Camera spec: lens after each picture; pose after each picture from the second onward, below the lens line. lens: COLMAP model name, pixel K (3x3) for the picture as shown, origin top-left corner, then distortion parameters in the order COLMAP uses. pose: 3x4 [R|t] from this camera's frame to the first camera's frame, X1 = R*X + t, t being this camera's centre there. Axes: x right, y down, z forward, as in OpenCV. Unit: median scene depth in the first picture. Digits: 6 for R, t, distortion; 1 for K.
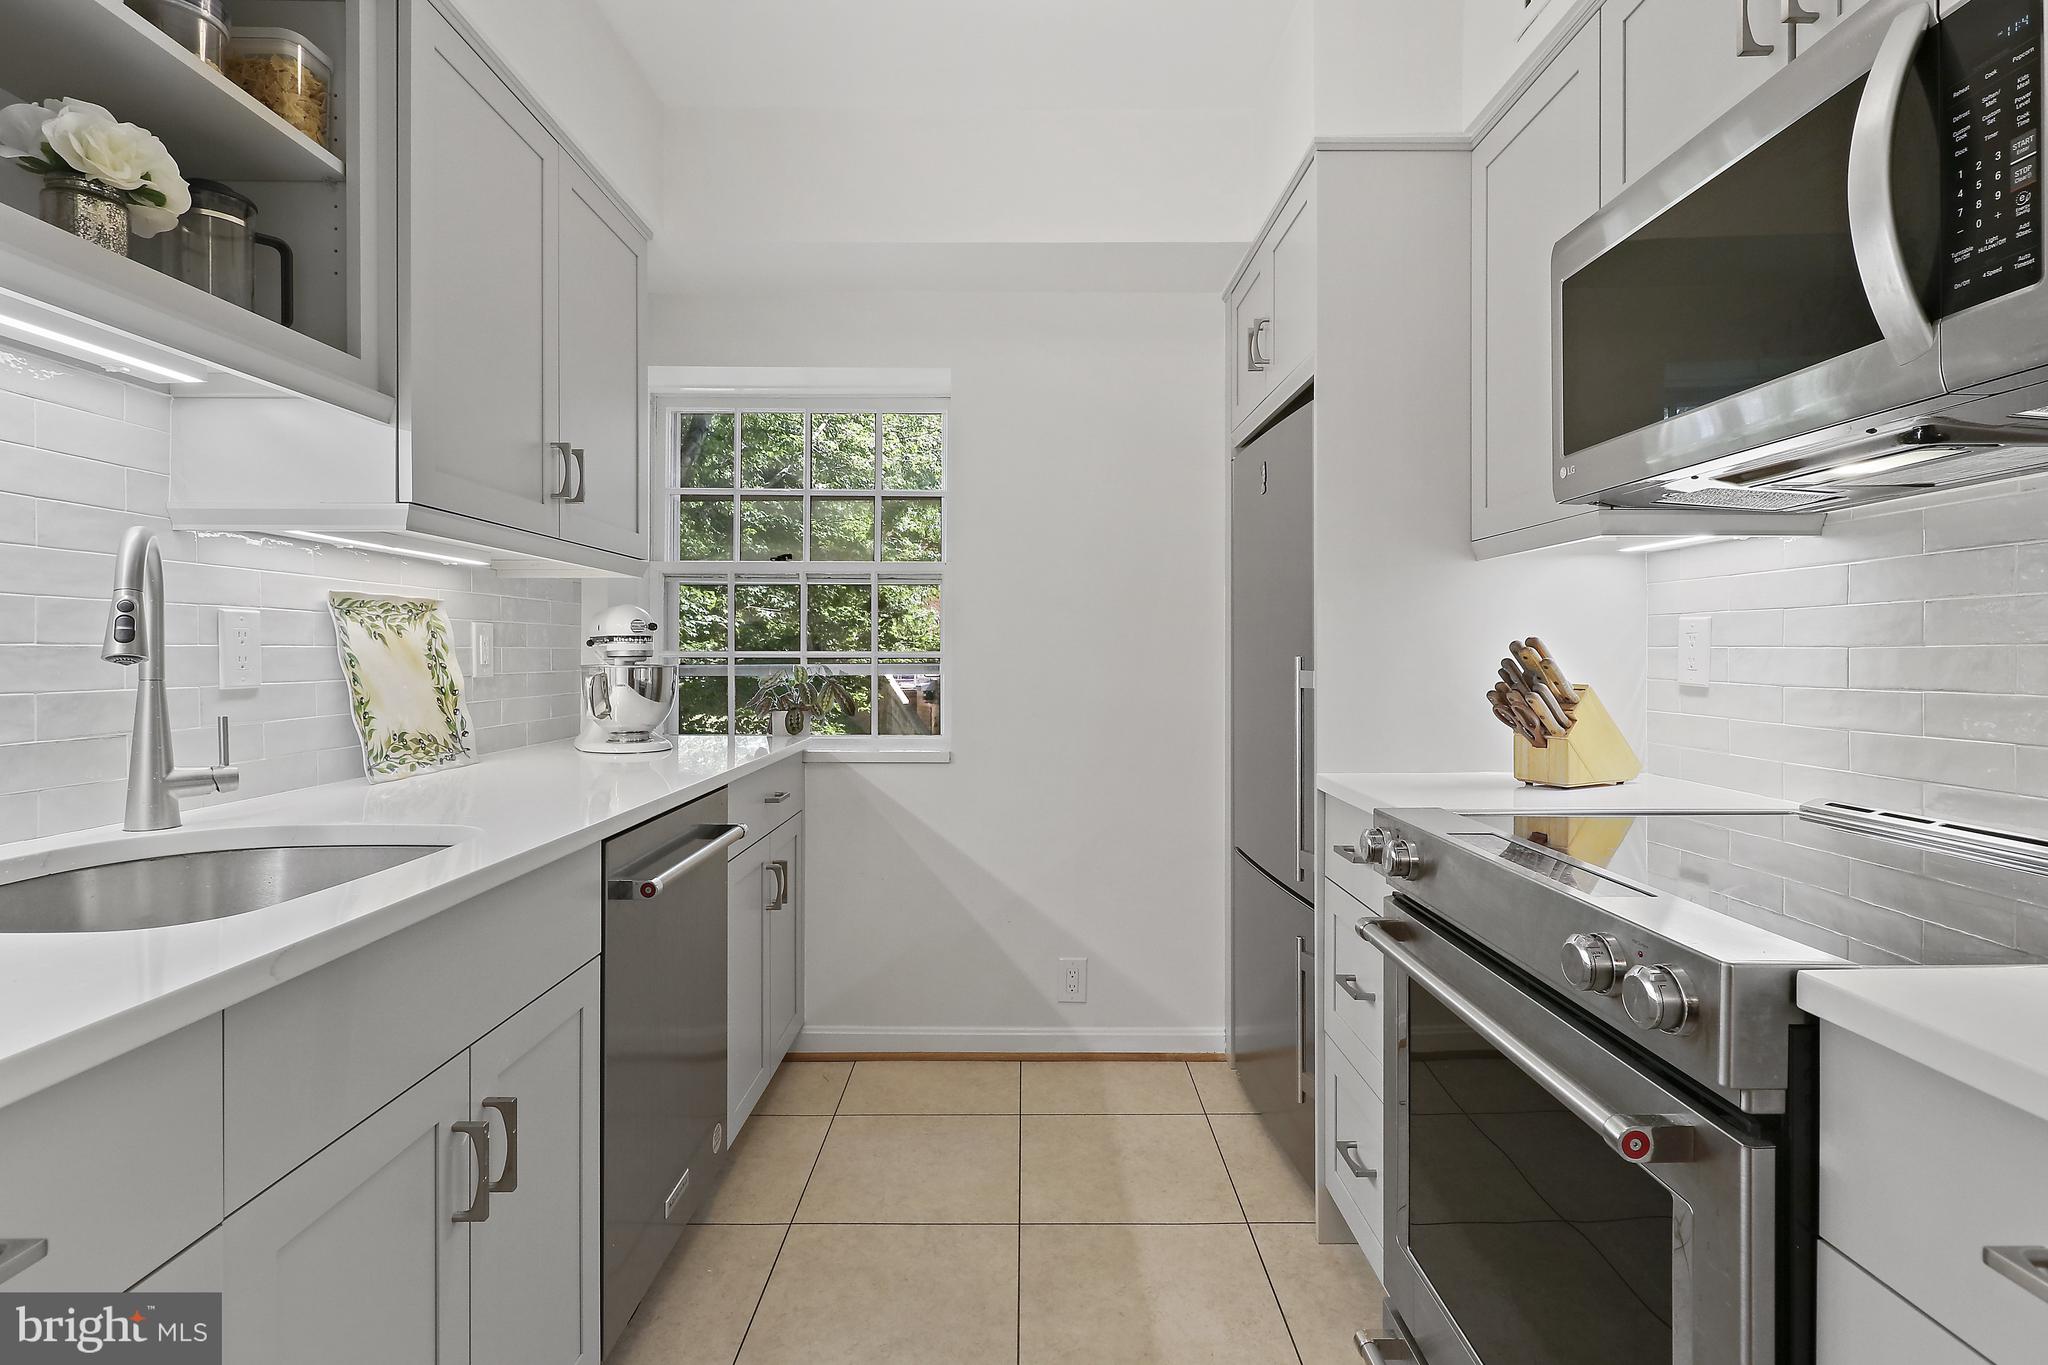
lens RADIAL K [[1031.8, 0, 1024.7], [0, 1031.8, 668.8], [0, 0, 1]] dist [-0.000214, -0.000281]
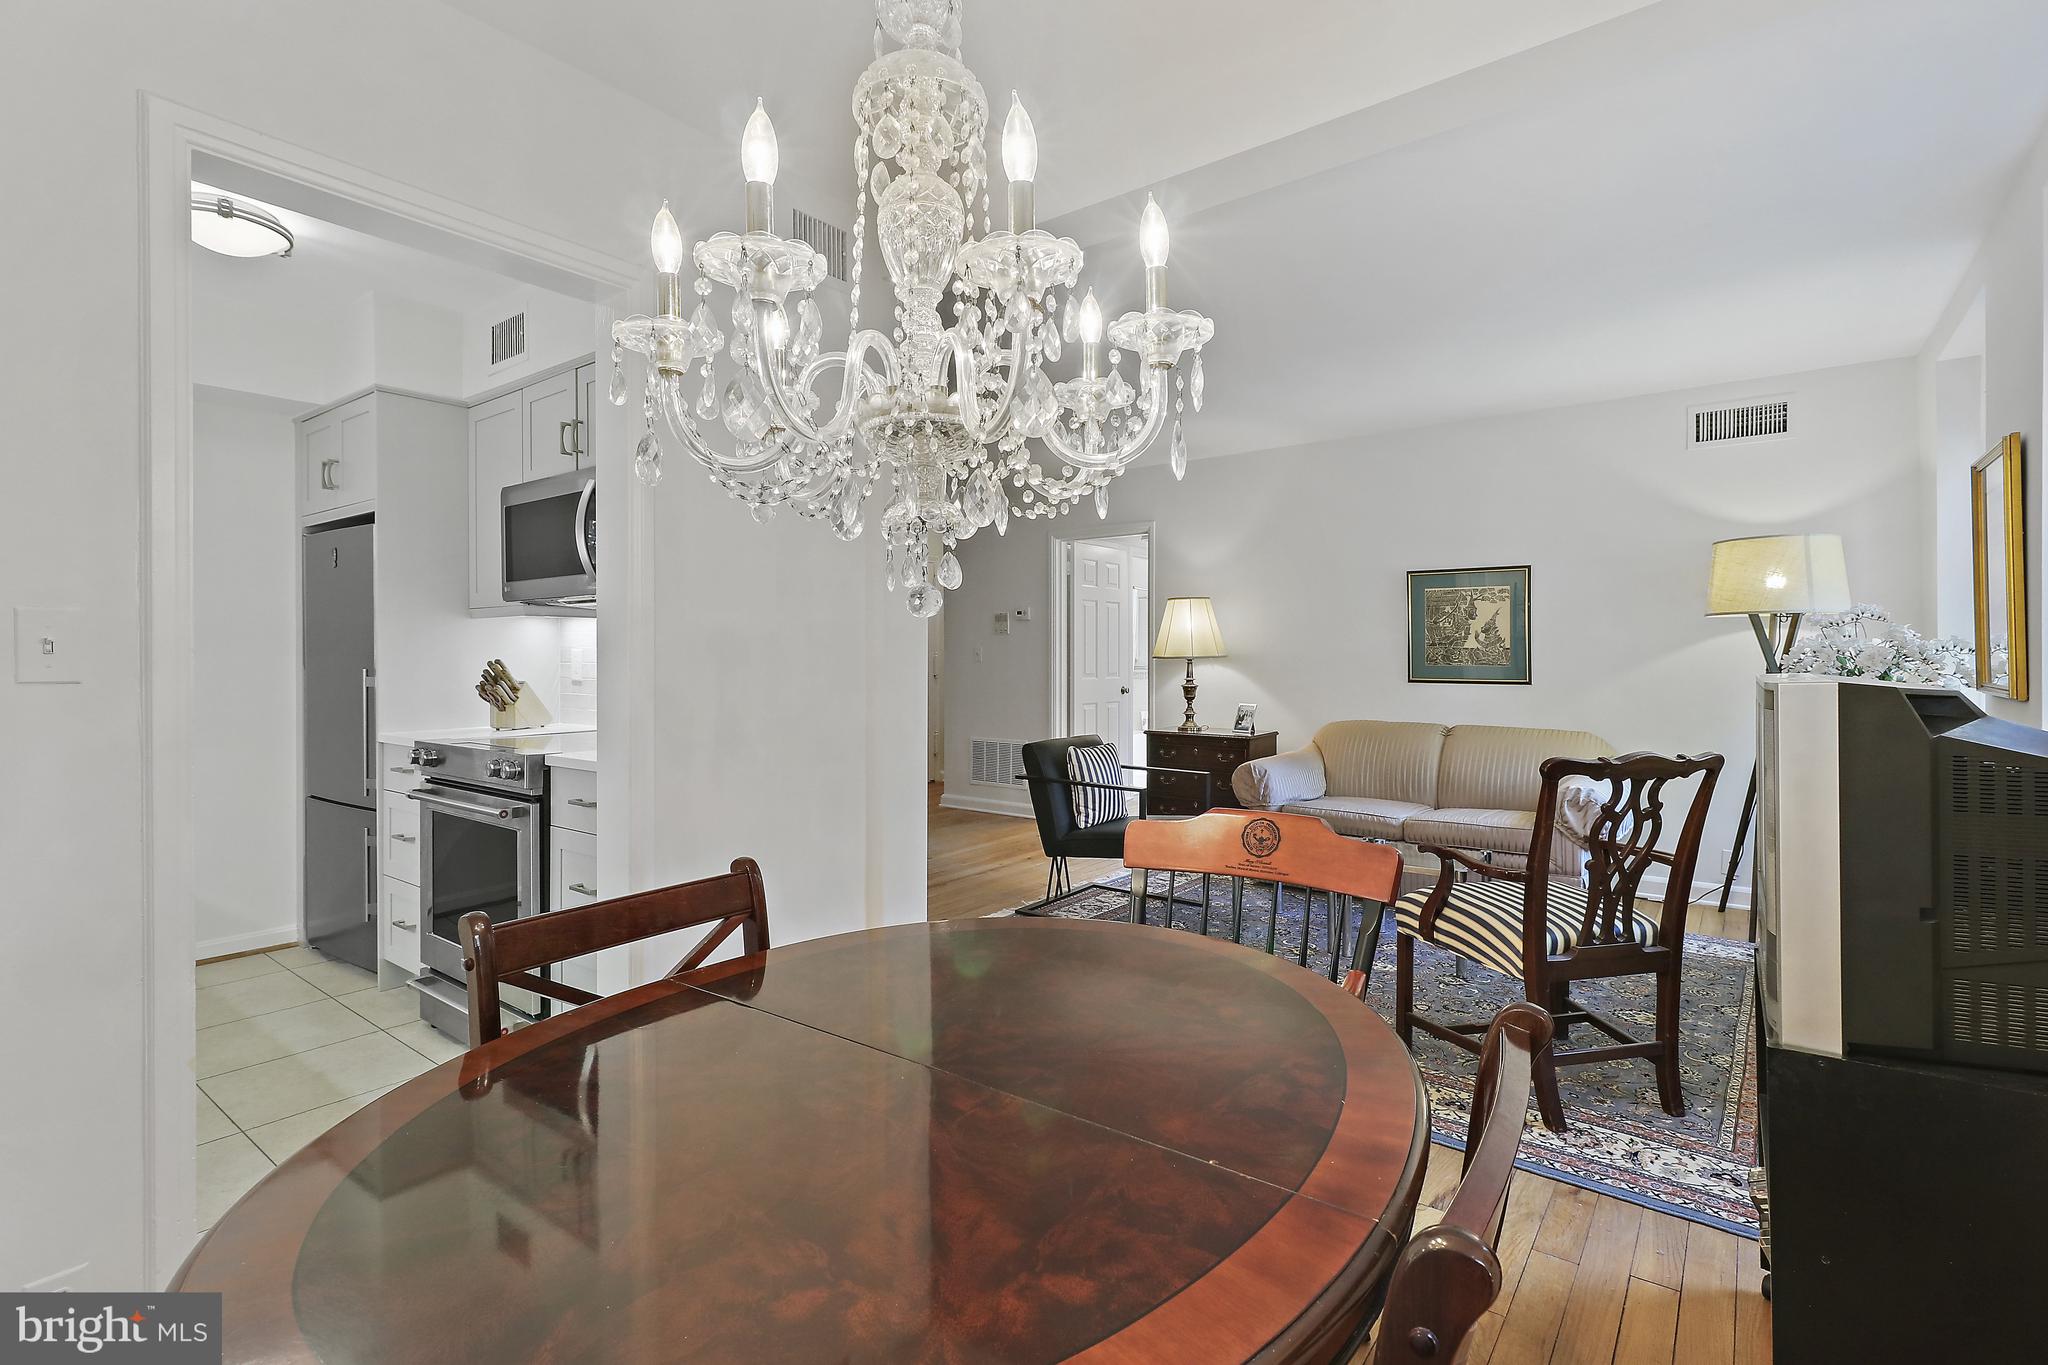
lens RADIAL K [[943.5, 0, 1014.3], [0, 943.5, 654.4], [0, 0, 1]] dist [0.005203, -0.001889]
pose [[0.624159, 0.002512, 0.781294, -0.354974], [0.013690, 0.999806, -0.014152, 0.001762], [-0.781178, 0.019529, 0.624003, -1.020032]]
